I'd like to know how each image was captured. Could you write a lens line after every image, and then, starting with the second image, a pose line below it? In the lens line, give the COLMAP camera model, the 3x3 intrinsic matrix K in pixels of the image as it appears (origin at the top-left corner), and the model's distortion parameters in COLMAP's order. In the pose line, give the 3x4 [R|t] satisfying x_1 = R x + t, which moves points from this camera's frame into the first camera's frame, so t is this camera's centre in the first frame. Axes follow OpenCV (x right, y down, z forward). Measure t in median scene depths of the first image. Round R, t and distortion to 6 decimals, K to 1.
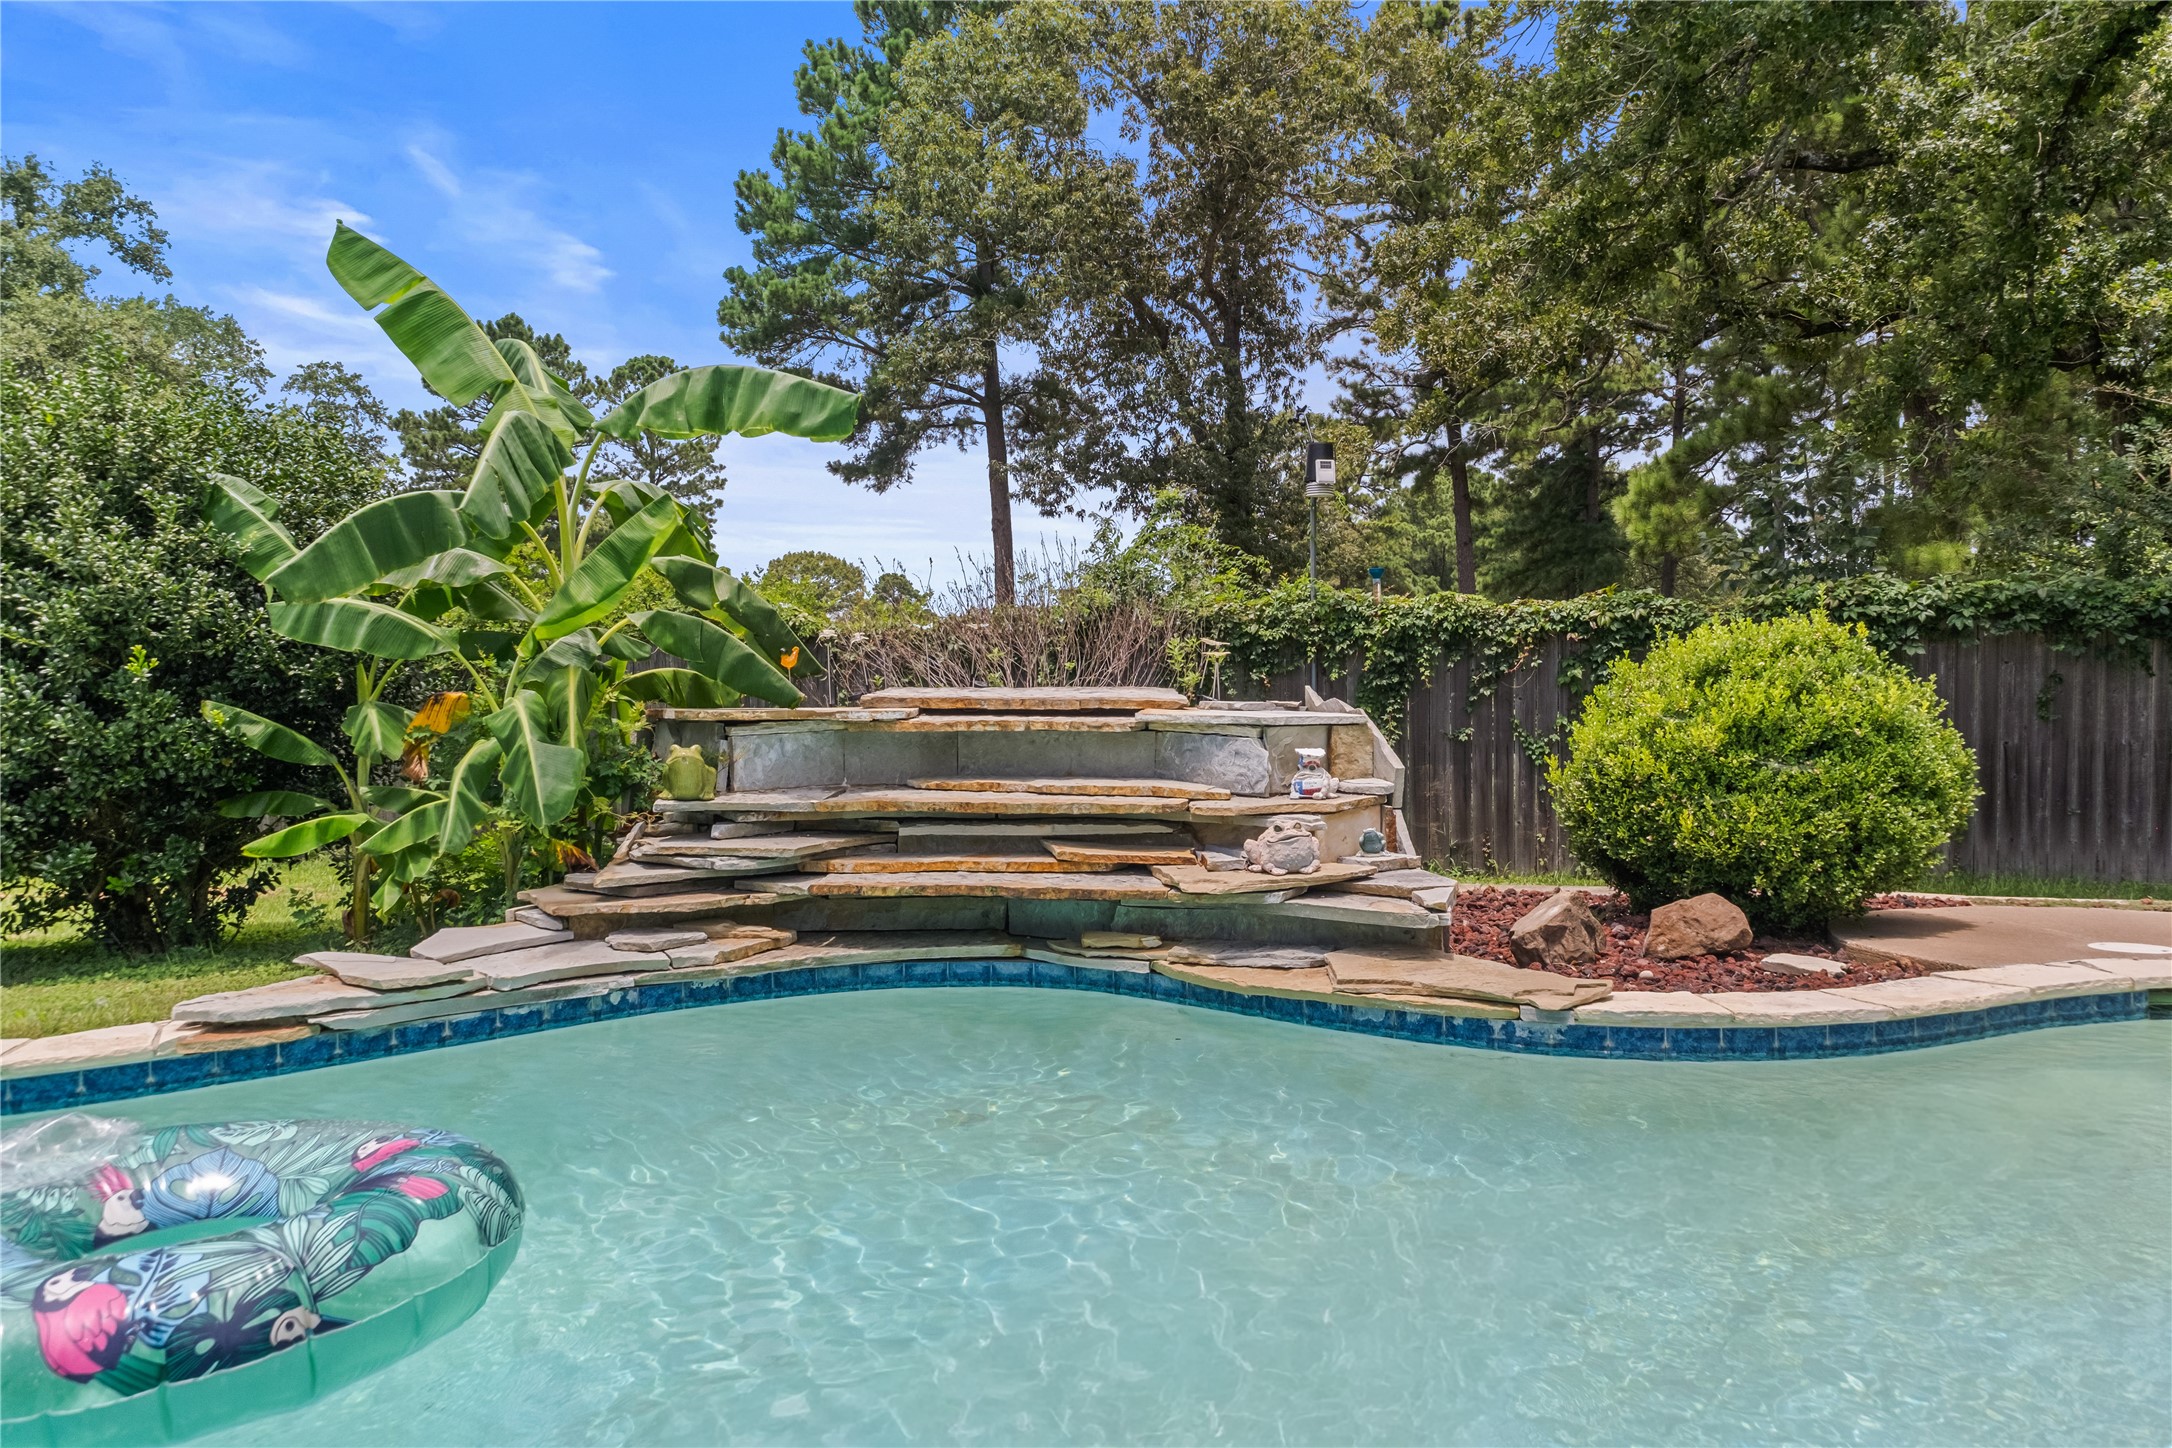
lens RADIAL K [[1485.9, 0, 1097.7], [0, 1485.9, 723.0], [0, 0, 1]] dist [-0.011186, -0.004412]
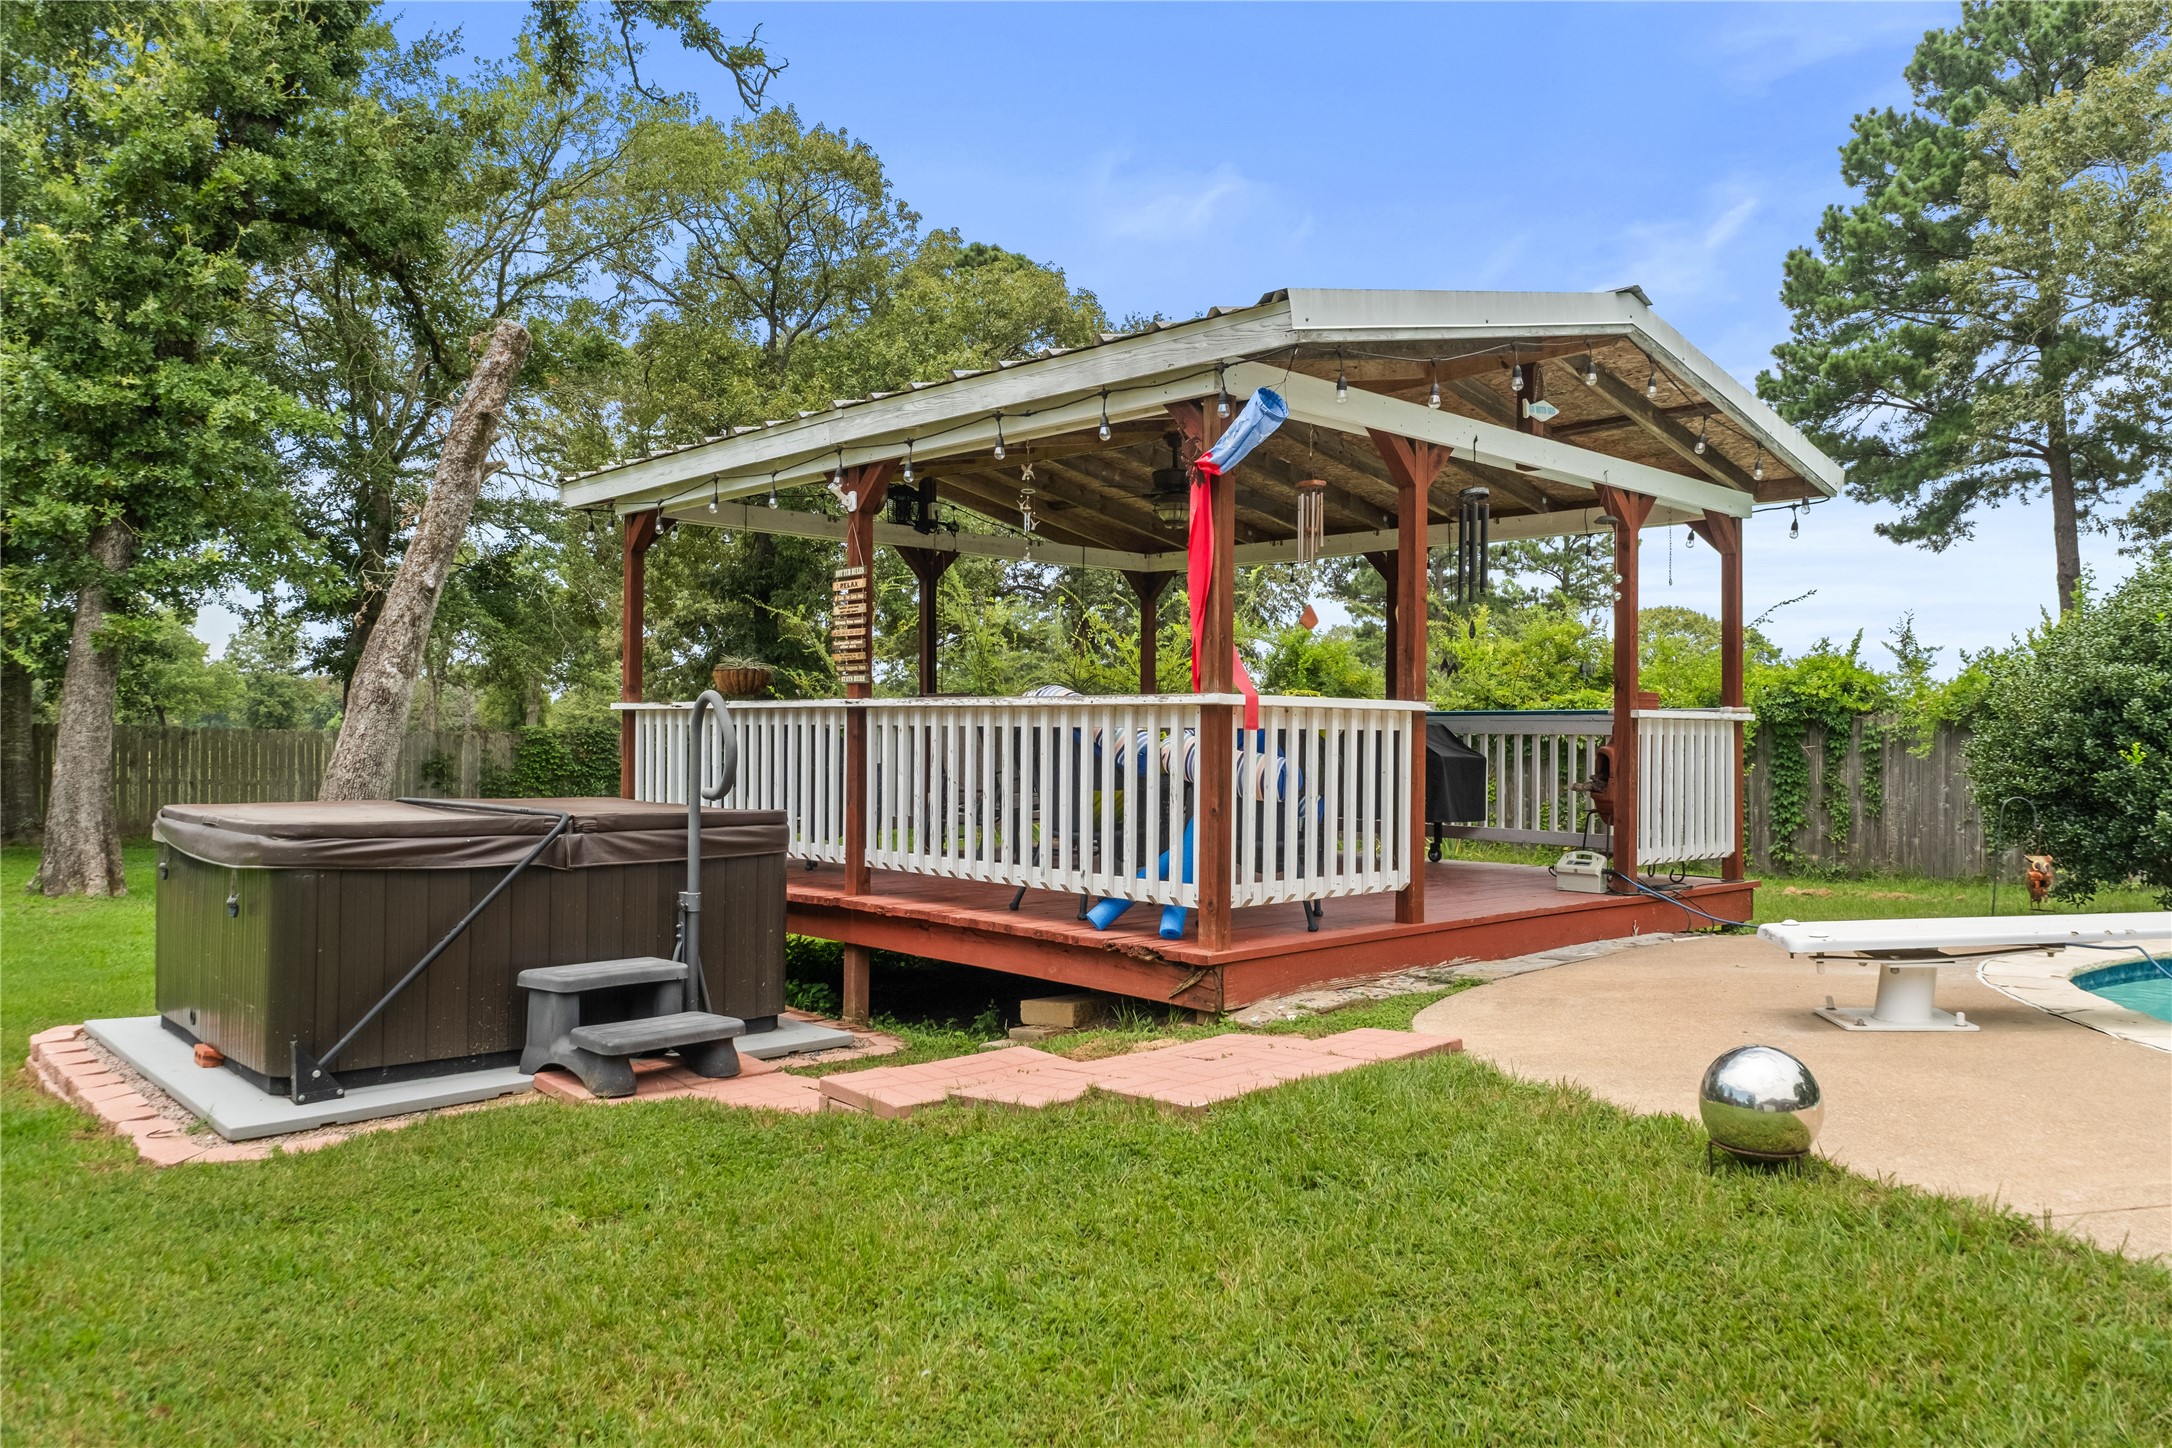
lens RADIAL K [[1485.9, 0, 1085.7], [0, 1485.9, 725.6], [0, 0, 1]] dist [-0.011186, -0.004412]
pose [[0.866059, 0.012185, -0.499793, -0.142364], [-0.029932, 0.999173, -0.027508, 0.005457], [0.499044, 0.038784, 0.865708, -0.137132]]
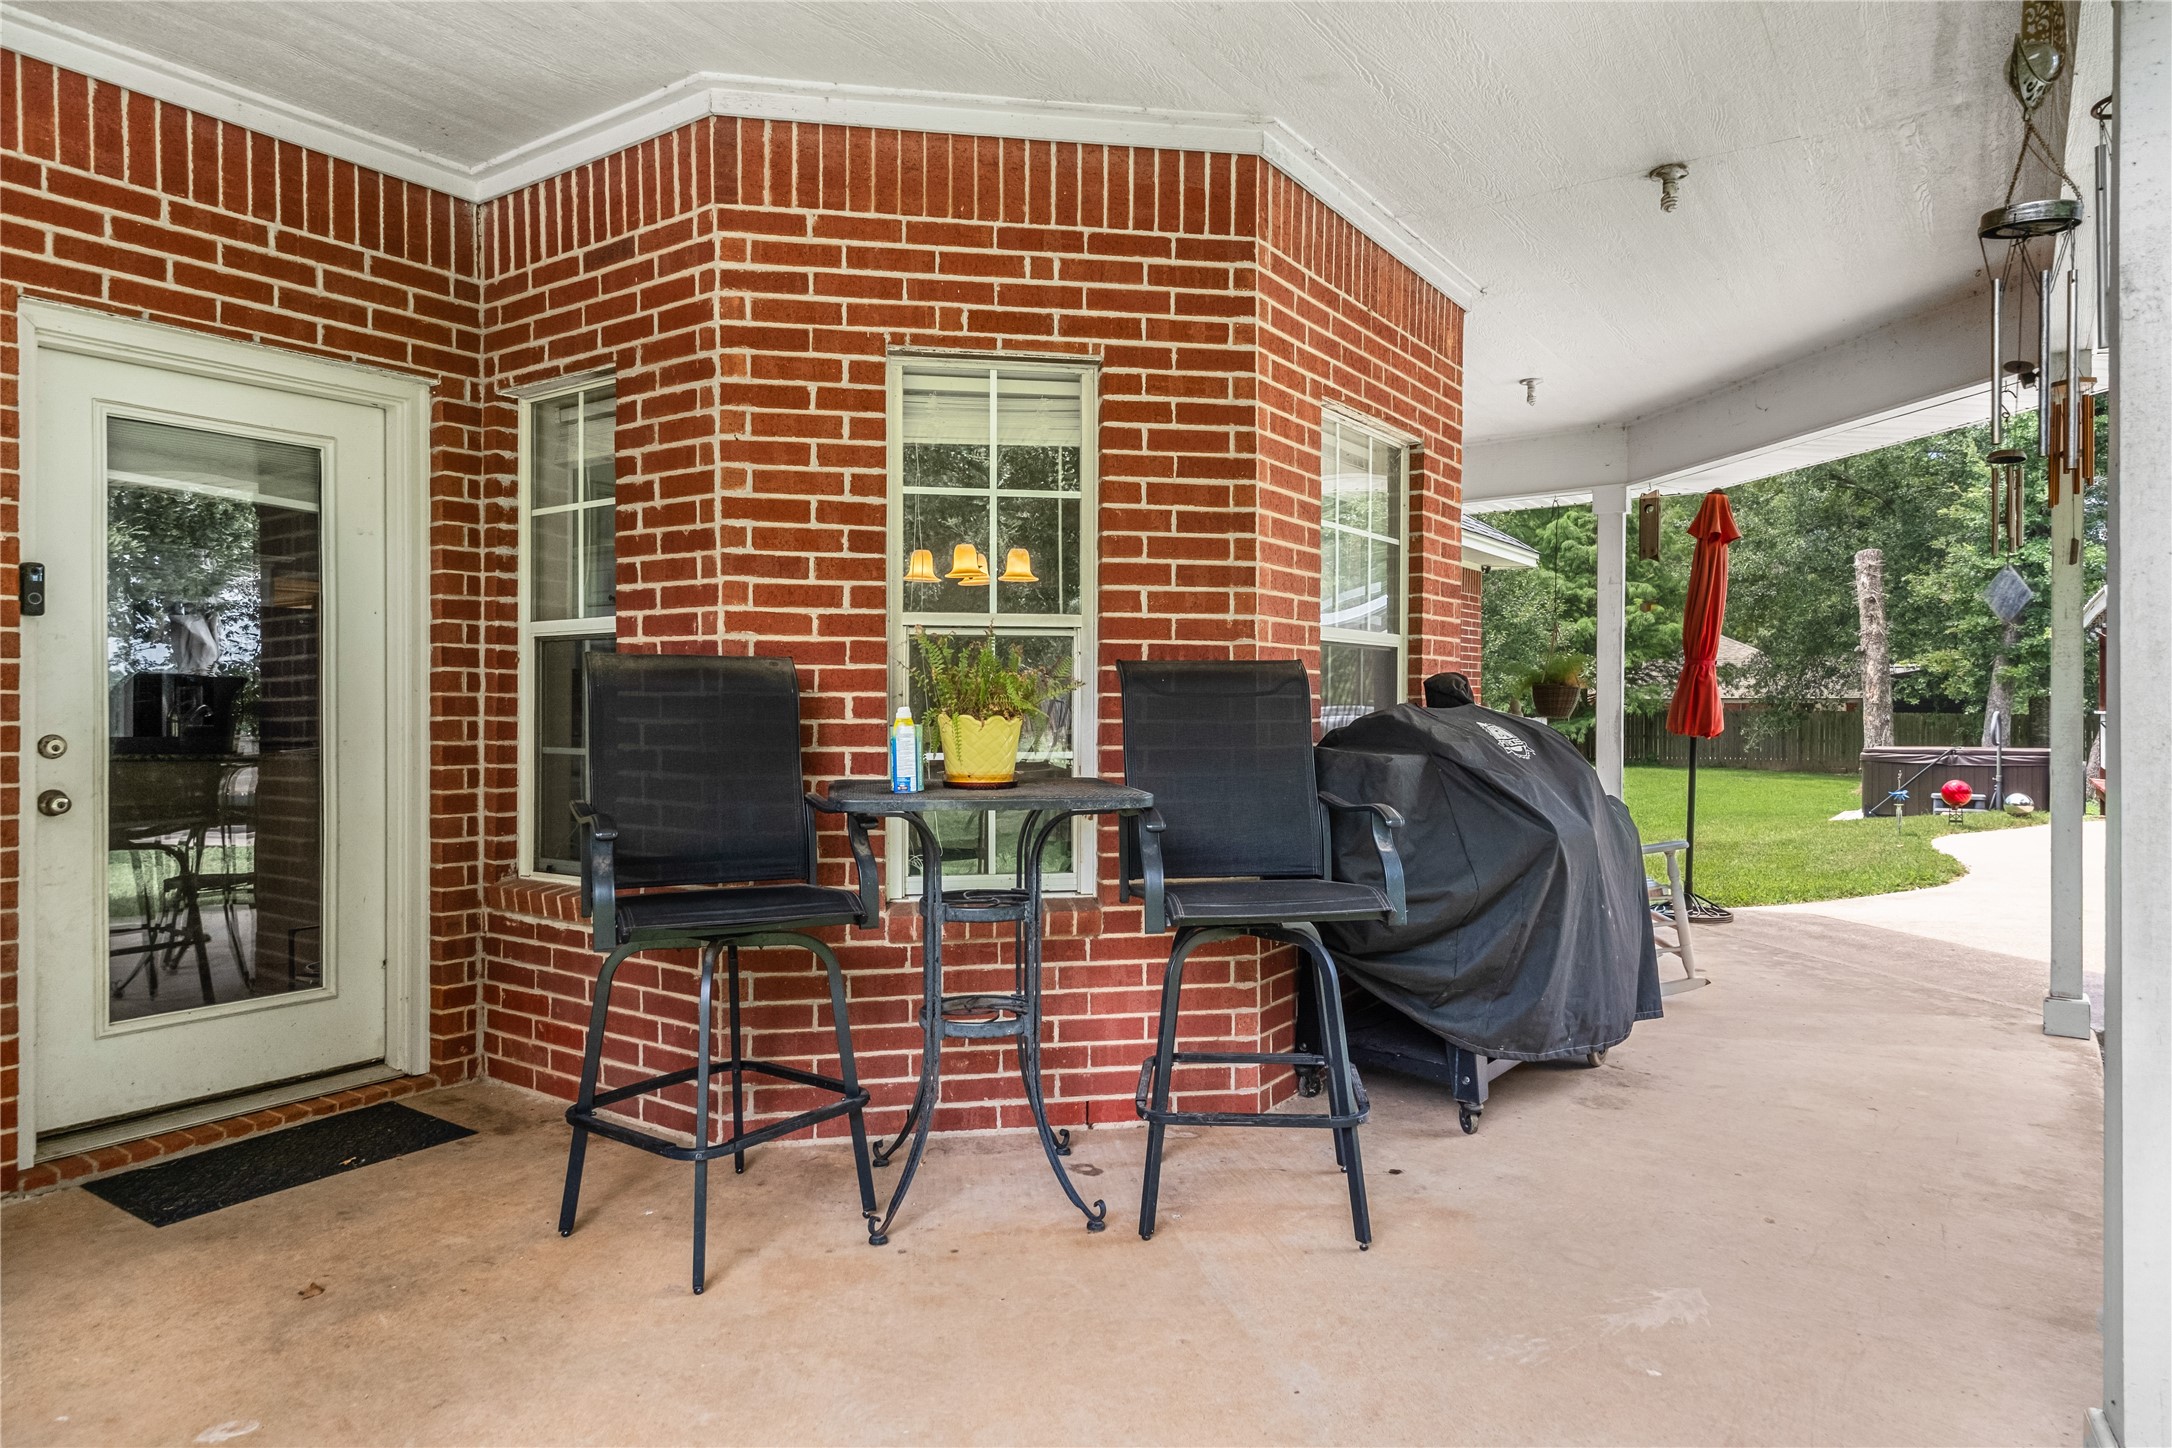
lens RADIAL K [[1252.2, 0, 1082.0], [0, 1252.2, 721.1], [0, 0, 1]] dist [-0.000110, -0.000381]
pose [[-0.358180, 0.014635, -0.933538, 0.225550], [-0.020278, 0.999519, 0.023450, -0.001505], [0.933432, 0.027330, -0.357711, -0.155560]]
